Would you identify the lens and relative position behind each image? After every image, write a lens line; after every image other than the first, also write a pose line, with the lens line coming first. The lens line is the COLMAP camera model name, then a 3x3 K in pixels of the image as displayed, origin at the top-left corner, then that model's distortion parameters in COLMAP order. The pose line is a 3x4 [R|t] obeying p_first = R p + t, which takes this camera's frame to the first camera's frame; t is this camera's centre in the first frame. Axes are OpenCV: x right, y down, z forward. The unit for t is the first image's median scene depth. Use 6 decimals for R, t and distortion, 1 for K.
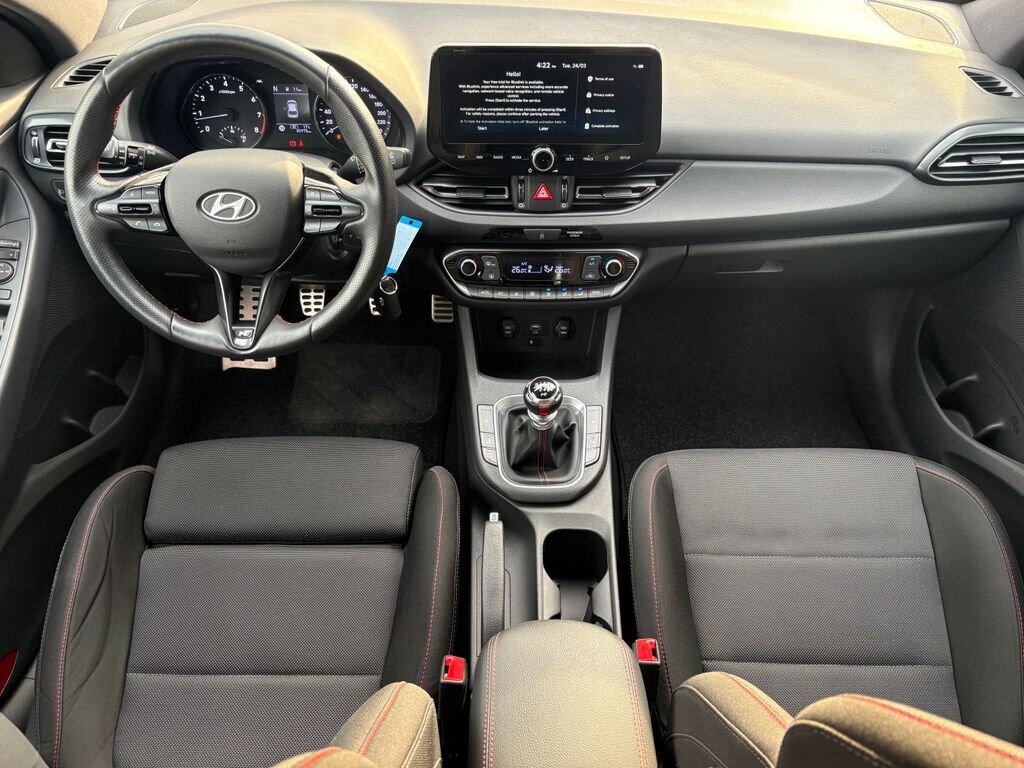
lens RADIAL K [[783.2, 0, 513.0], [0, 783.2, 386.5], [0, 0, 1]] dist [0.030112, -0.026719]
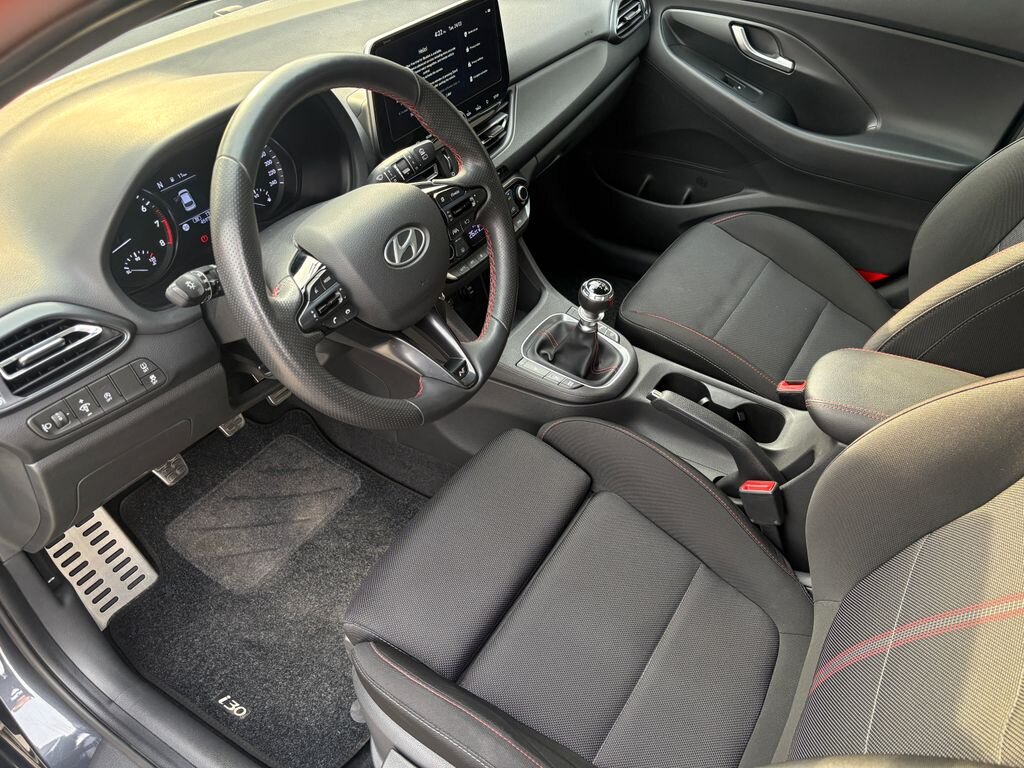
lens RADIAL K [[783.2, 0, 510.1], [0, 783.2, 381.9], [0, 0, 1]] dist [0.030112, -0.026719]
pose [[0.526991, -0.559997, 0.639284, -0.768282], [0.599309, 0.778212, 0.187656, -0.166684], [-0.602585, 0.284236, 0.745722, 0.257187]]
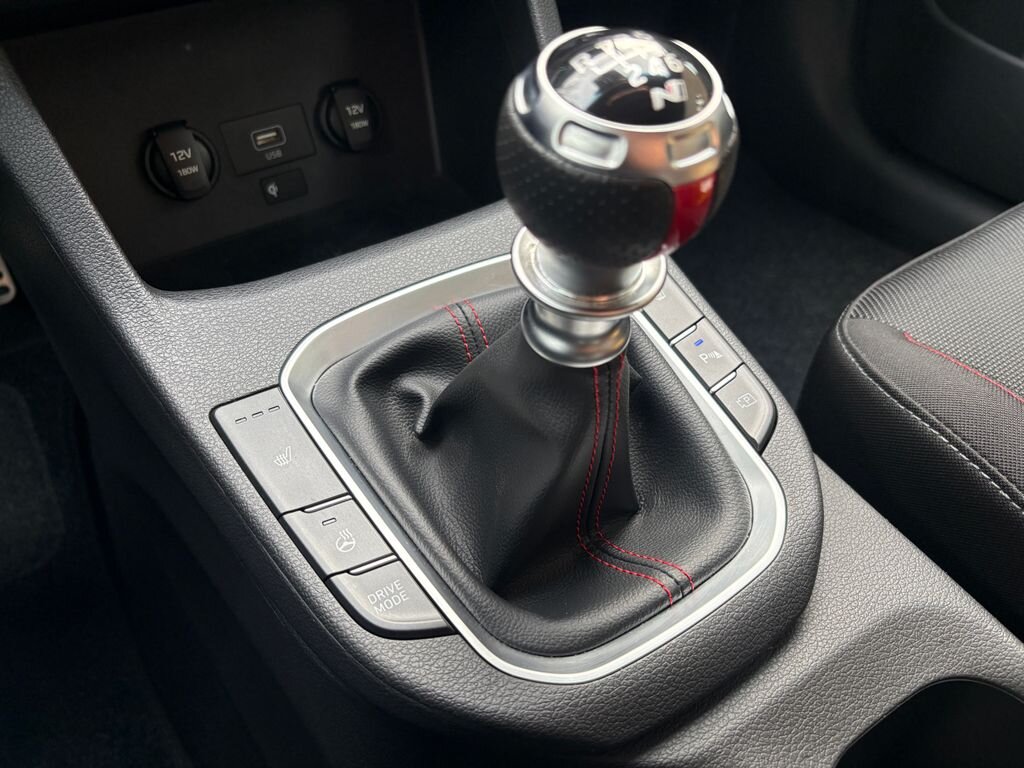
lens RADIAL K [[783.2, 0, 506.8], [0, 783.2, 359.3], [0, 0, 1]] dist [0.030112, -0.026719]
pose [[0.833007, -0.374354, 0.407380, -0.064897], [0.388382, 0.920068, 0.051319, 0.033566], [-0.394029, 0.115470, 0.911816, 0.812572]]
